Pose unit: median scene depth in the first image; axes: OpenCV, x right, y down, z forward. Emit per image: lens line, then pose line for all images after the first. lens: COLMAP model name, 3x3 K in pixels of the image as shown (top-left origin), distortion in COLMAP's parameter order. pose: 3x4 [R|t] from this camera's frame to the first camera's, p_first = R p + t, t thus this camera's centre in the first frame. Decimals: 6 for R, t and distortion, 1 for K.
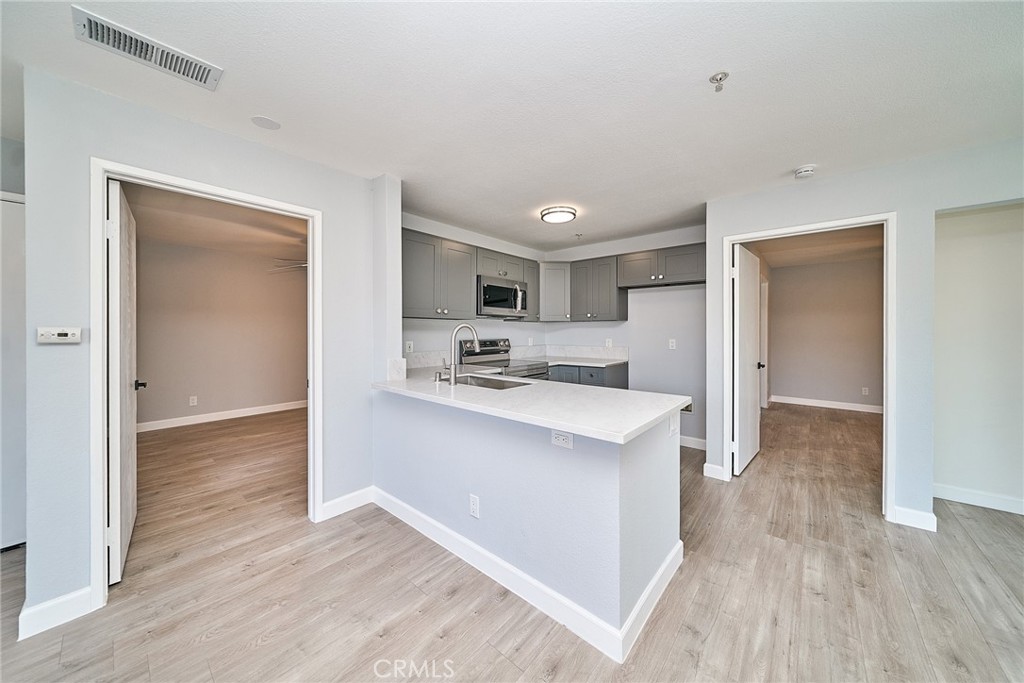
lens RADIAL K [[348.4, 0, 507.6], [0, 348.4, 328.9], [0, 0, 1]] dist [-0.000870, -0.000023]
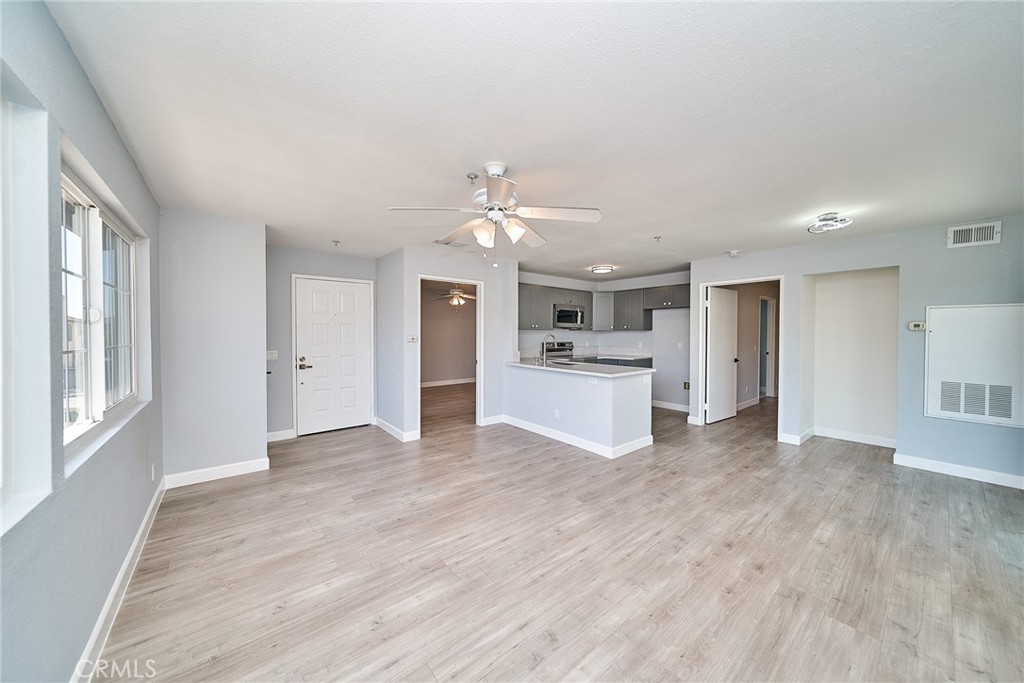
lens RADIAL K [[350.6, 0, 512.9], [0, 350.6, 336.6], [0, 0, 1]] dist [-0.001998, -0.000132]
pose [[0.986090, 0.005106, -0.166133, 0.001303], [-0.002821, 0.999898, 0.013983, -0.019201], [0.166188, -0.013320, 0.986004, -0.694642]]
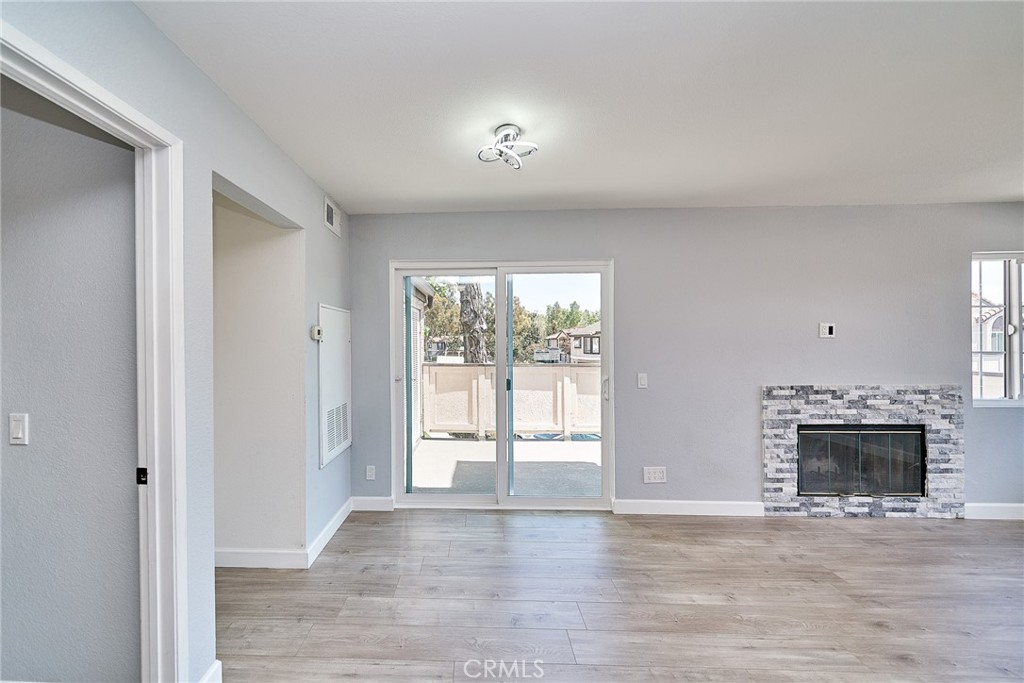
lens RADIAL K [[380.4, 0, 463.4], [0, 380.4, 343.0], [0, 0, 1]] dist [-0.002419, -0.000064]
pose [[-0.629044, -0.001511, 0.777369, 0.257941], [0.005941, 0.999960, 0.006751, -0.023174], [-0.777347, 0.008865, -0.629009, 0.664551]]
